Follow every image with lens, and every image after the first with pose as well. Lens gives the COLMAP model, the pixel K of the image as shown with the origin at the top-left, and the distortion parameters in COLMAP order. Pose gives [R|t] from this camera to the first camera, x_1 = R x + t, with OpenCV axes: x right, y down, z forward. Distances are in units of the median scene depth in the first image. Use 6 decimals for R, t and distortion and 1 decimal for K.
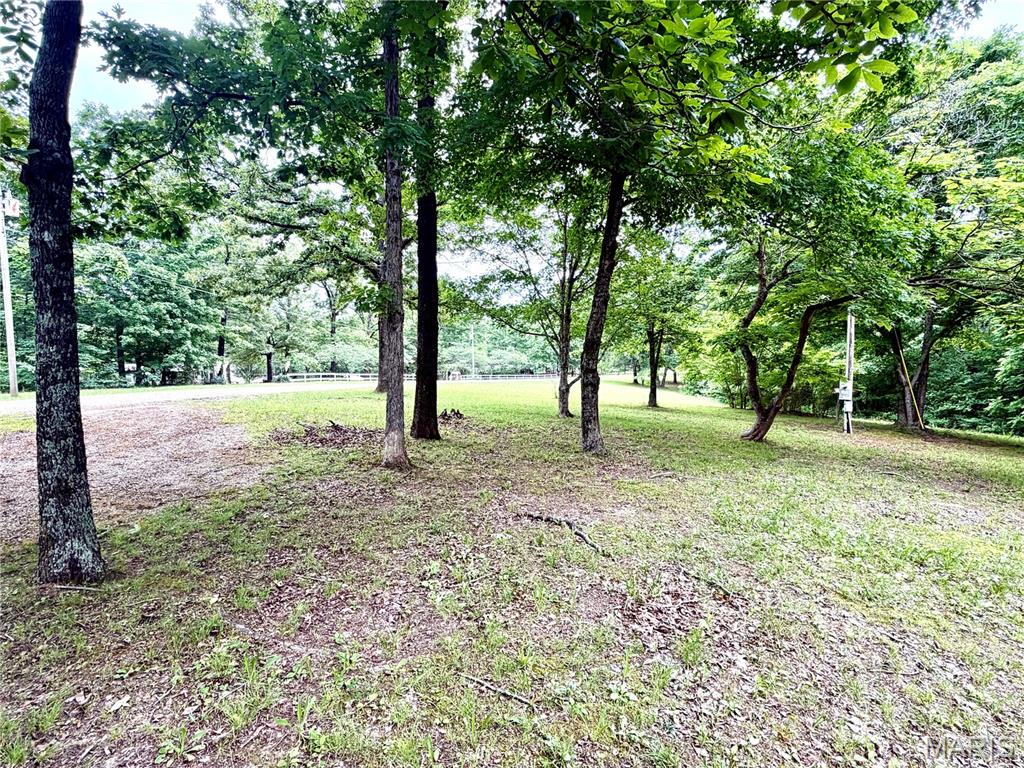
lens RADIAL K [[509.1, 0, 511.6], [0, 509.1, 383.3], [0, 0, 1]] dist [0.000732, 0.000114]
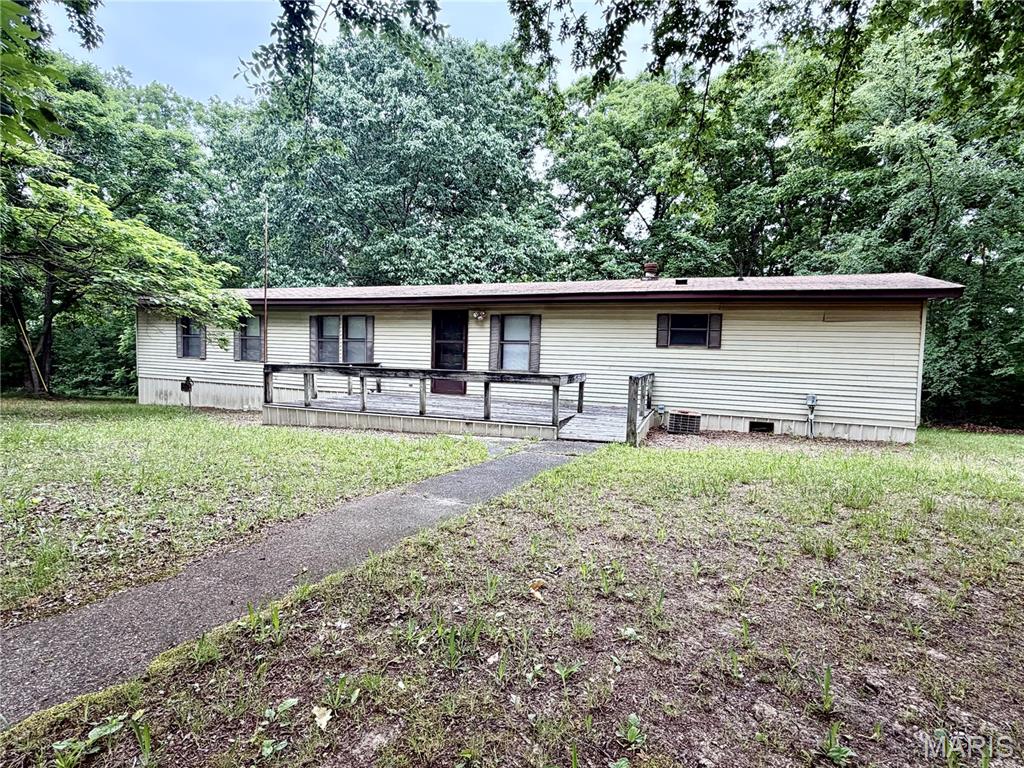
lens RADIAL K [[509.1, 0, 511.5], [0, 509.1, 383.6], [0, 0, 1]] dist [0.000732, 0.000114]
pose [[0.181556, -0.054570, 0.981865, -0.060164], [0.020693, 0.998450, 0.051666, 0.021052], [-0.983163, 0.010937, 0.182404, -0.119547]]
